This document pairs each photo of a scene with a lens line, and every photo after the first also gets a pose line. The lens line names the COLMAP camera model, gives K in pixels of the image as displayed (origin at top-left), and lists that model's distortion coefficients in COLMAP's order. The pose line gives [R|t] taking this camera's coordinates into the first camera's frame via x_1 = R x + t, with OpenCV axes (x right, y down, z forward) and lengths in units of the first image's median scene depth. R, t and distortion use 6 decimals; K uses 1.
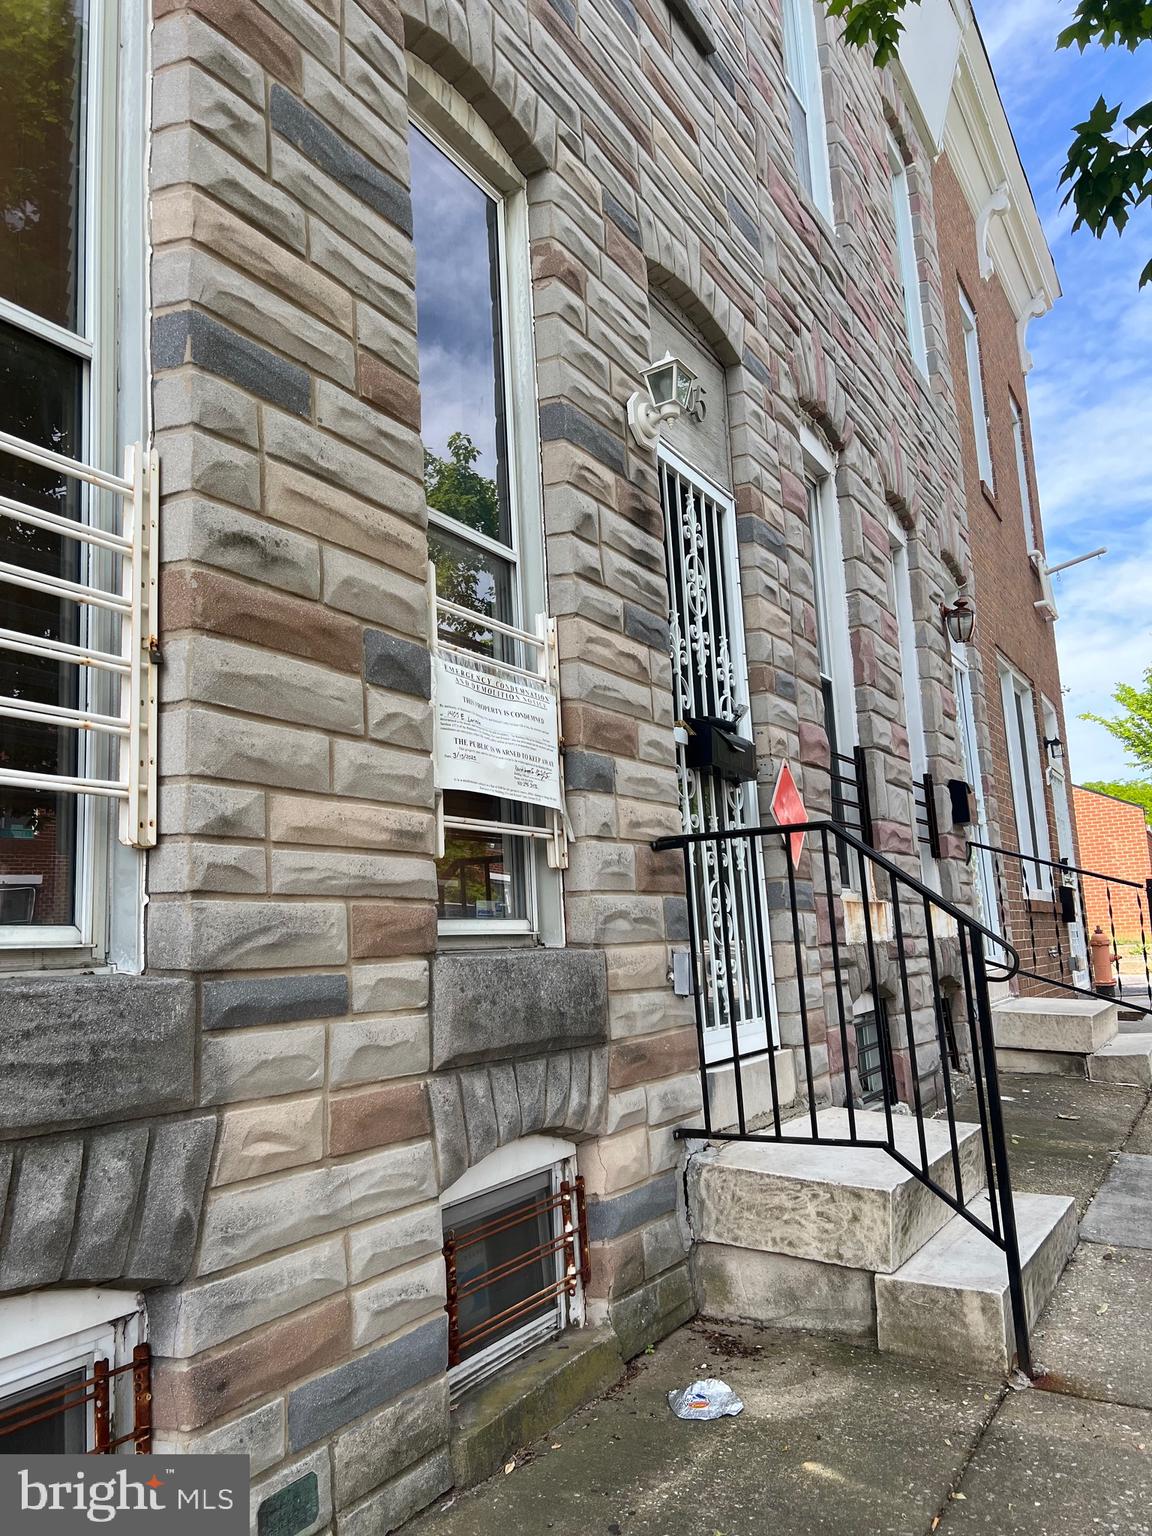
lens RADIAL K [[1159.1, 0, 572.6], [0, 1159.1, 767.4], [0, 0, 1]] dist [0.058000, -0.062641]
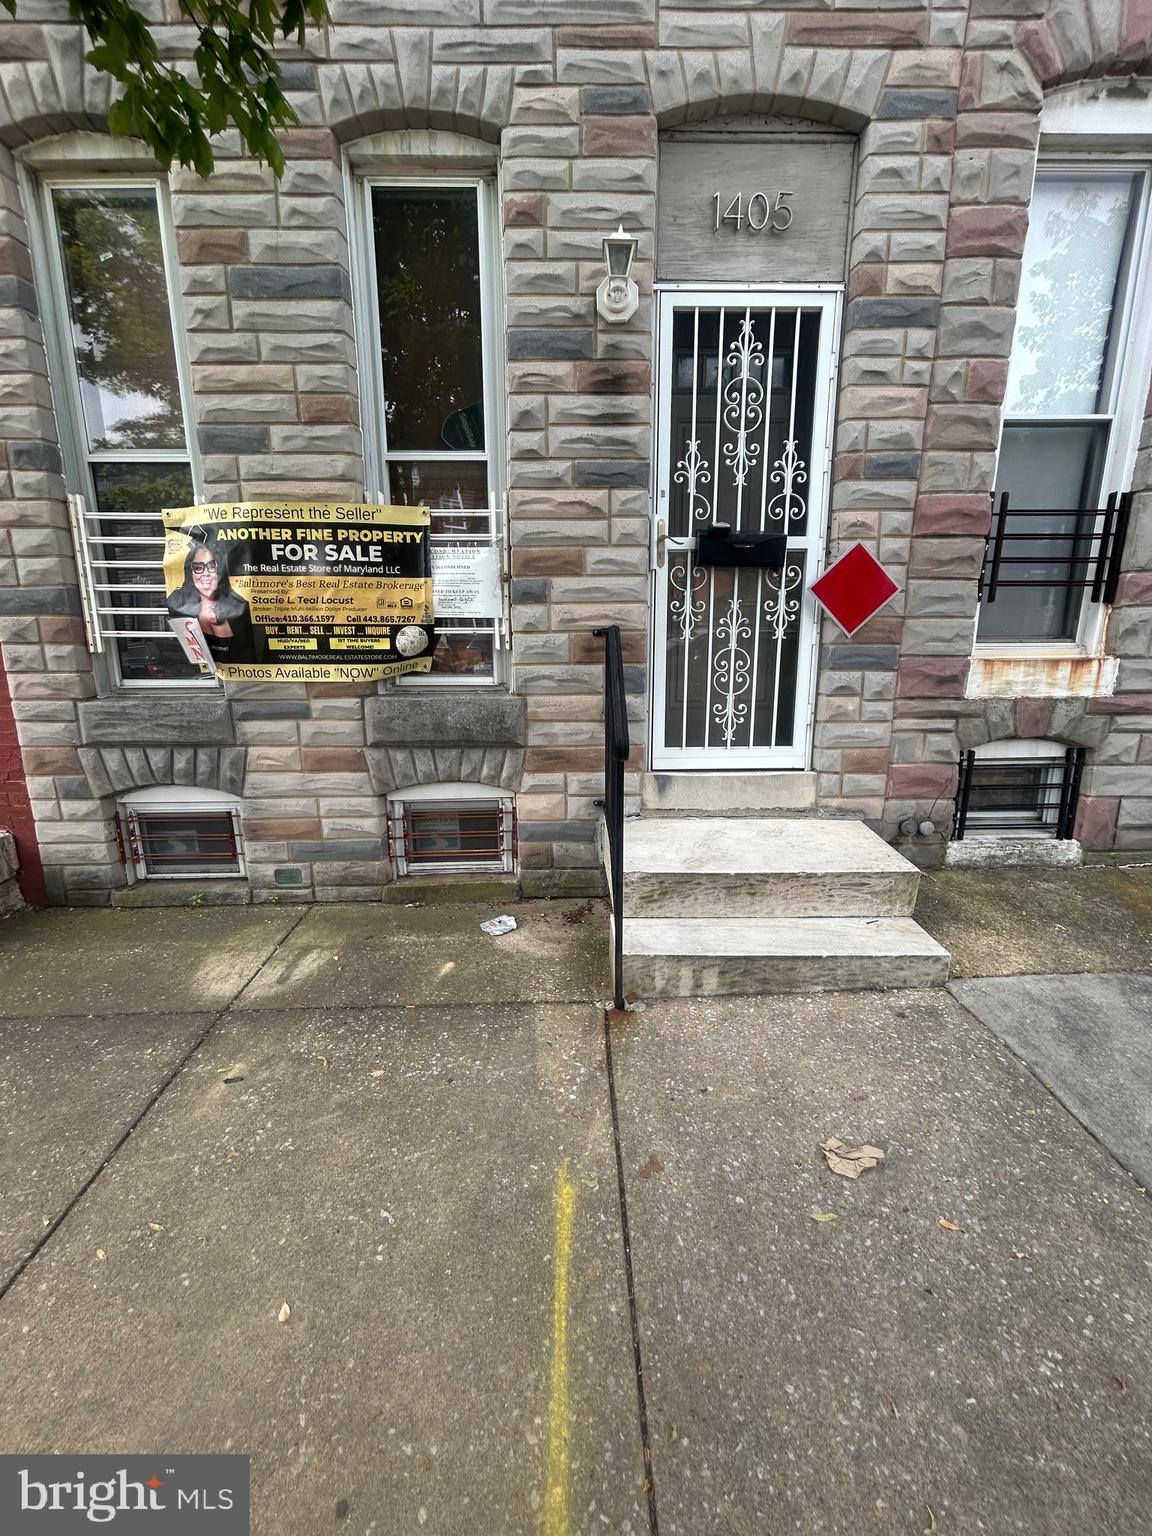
lens RADIAL K [[616.7, 0, 576.0], [0, 616.7, 768.0], [0, 0, 1]] dist [-0.001049, 0.000564]
pose [[0.521011, 0.224762, -0.823426, 0.968774], [0.114421, 0.937608, 0.328327, -0.045989], [0.845846, -0.265279, 0.462786, 0.670858]]
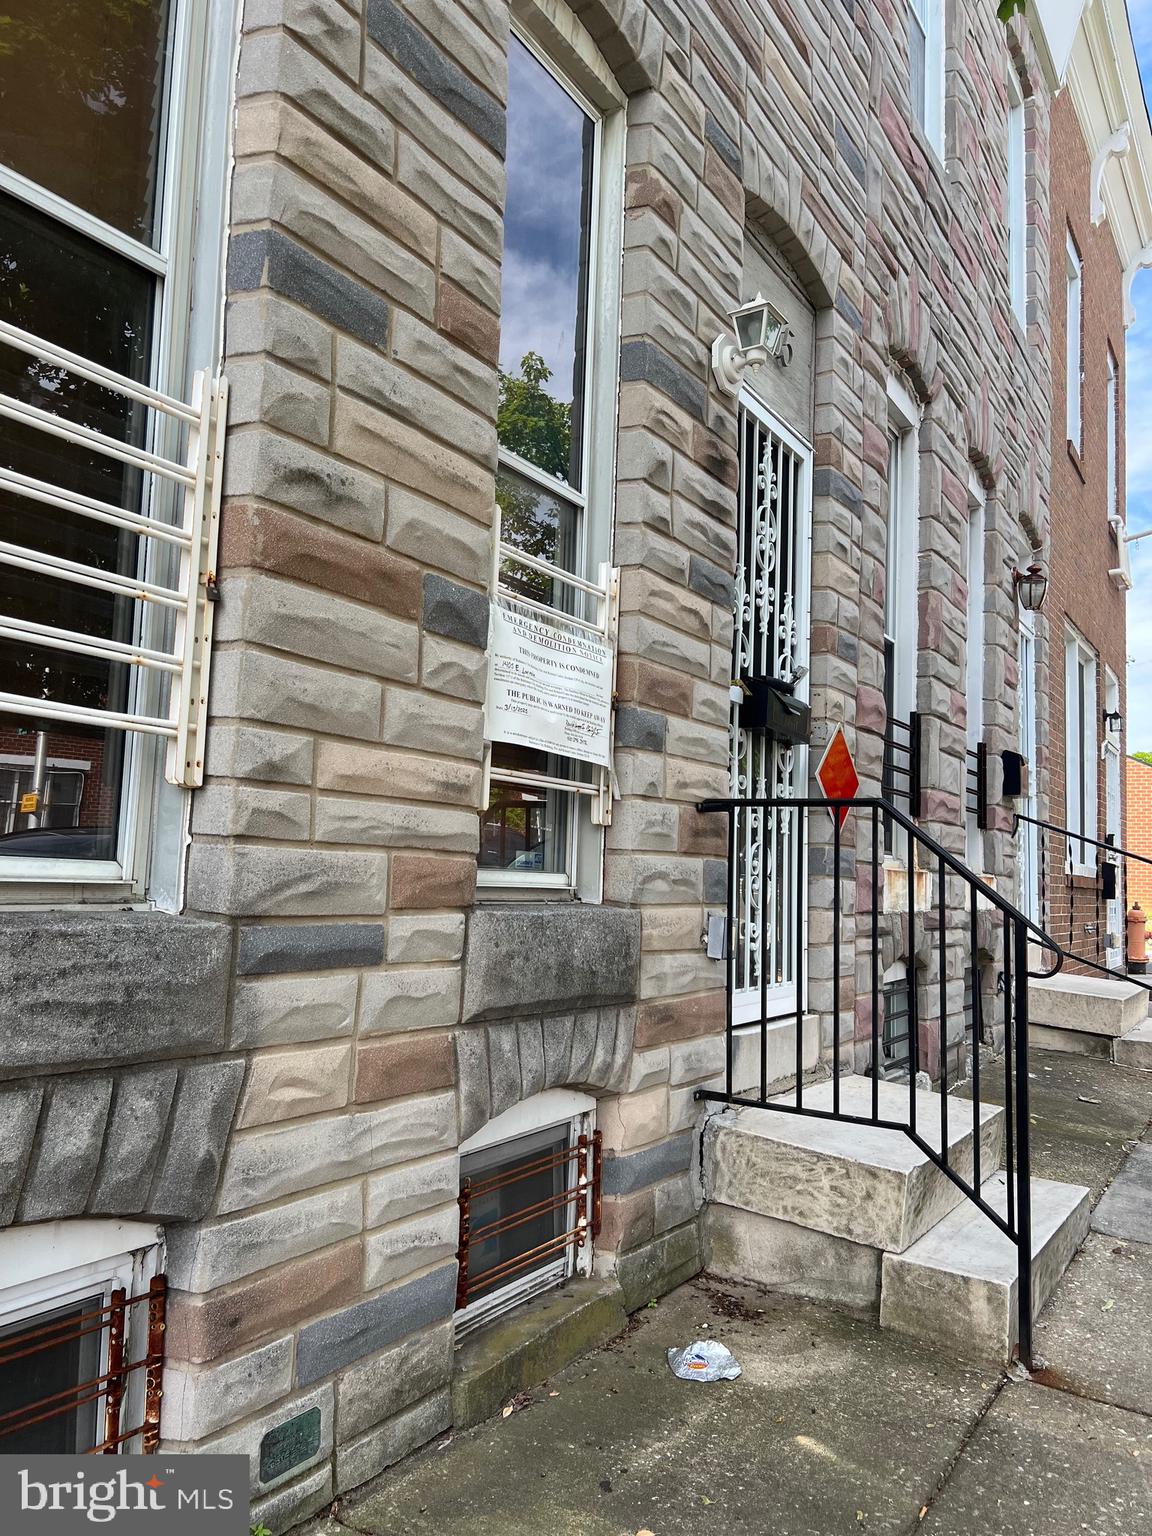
lens RADIAL K [[1158.6, 0, 576.0], [0, 1158.6, 768.0], [0, 0, 1]] dist [0.056045, -0.061739]
pose [[0.996043, 0.083294, -0.030991, -0.008090], [-0.081059, 0.994422, 0.067480, -0.028595], [0.036439, -0.064700, 0.997239, 0.019383]]
